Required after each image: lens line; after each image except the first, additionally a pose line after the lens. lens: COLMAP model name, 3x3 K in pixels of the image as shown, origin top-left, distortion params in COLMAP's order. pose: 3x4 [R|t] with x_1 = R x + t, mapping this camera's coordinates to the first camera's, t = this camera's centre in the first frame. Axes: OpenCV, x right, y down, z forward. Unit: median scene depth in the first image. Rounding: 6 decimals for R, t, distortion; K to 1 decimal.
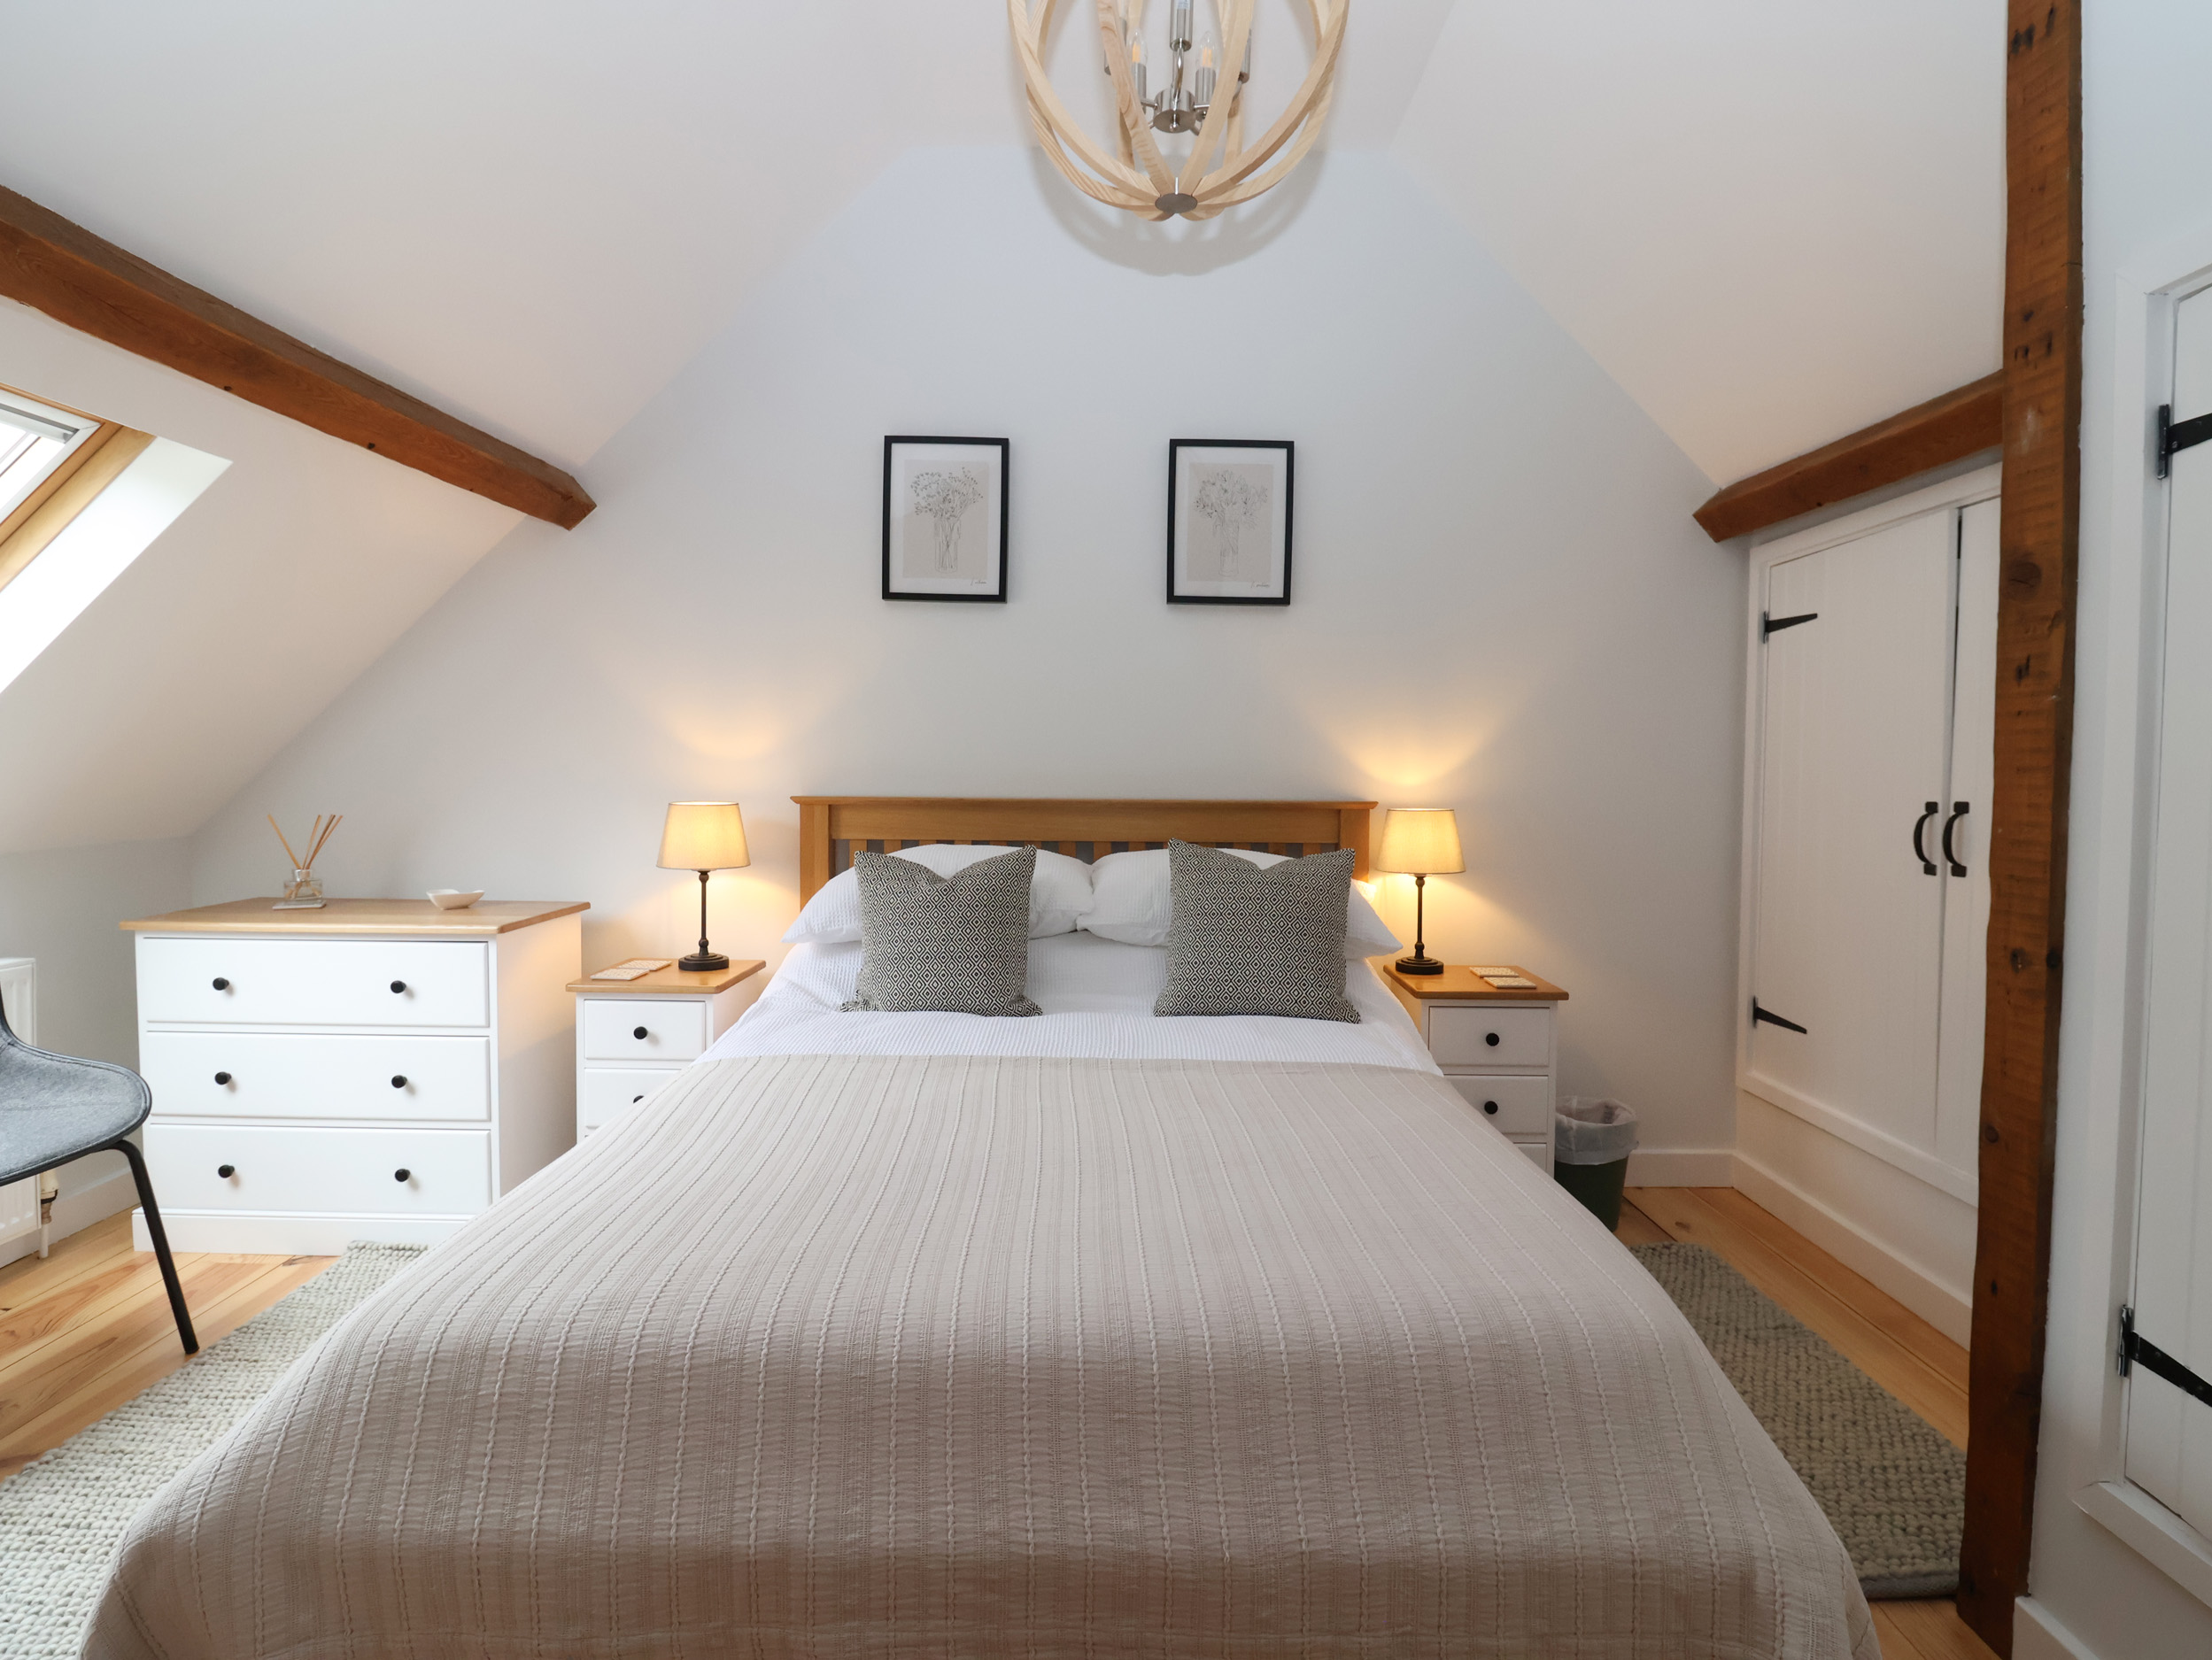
lens RADIAL K [[1166.9, 0, 1106.0], [0, 1166.9, 830.0], [0, 0, 1]] dist [0.000144, 0.000283]
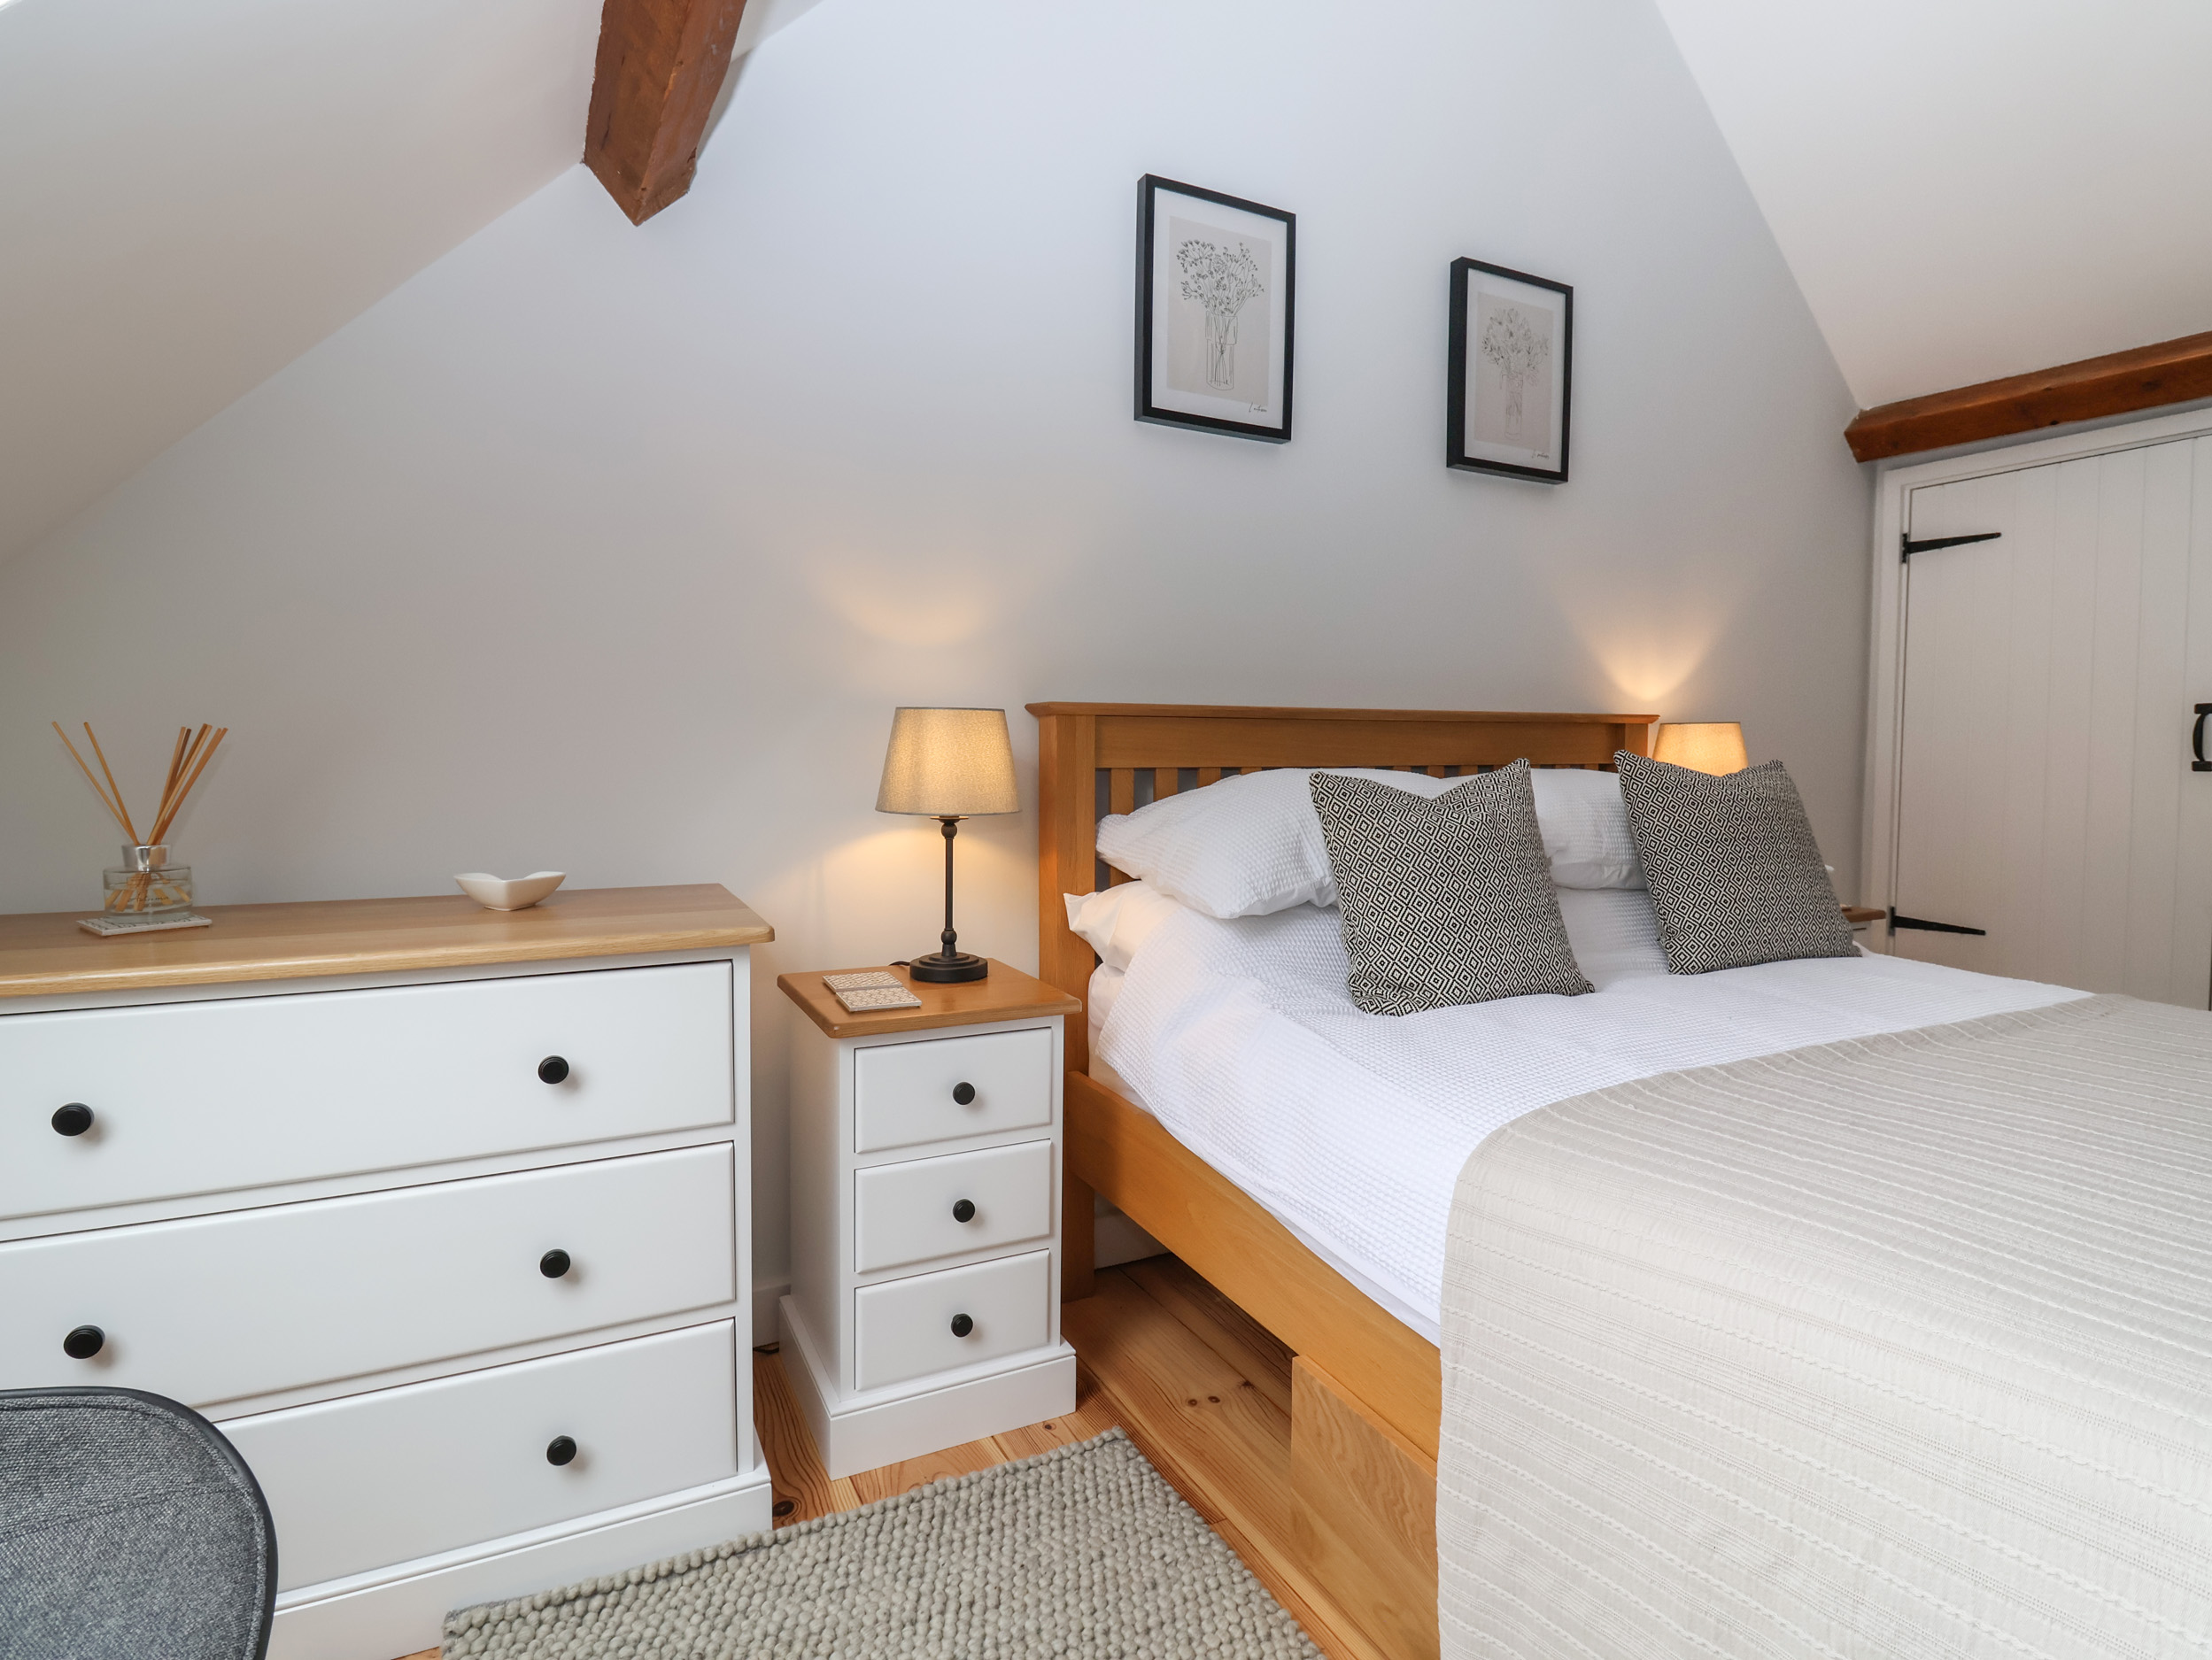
lens RADIAL K [[1170.2, 0, 1121.0], [0, 1170.2, 823.6], [0, 0, 1]] dist [-0.003256, -0.000150]
pose [[0.886274, -0.037148, 0.461669, -0.536714], [0.028515, 0.999264, 0.025663, 0.023323], [-0.462282, -0.009580, 0.886681, 0.402463]]
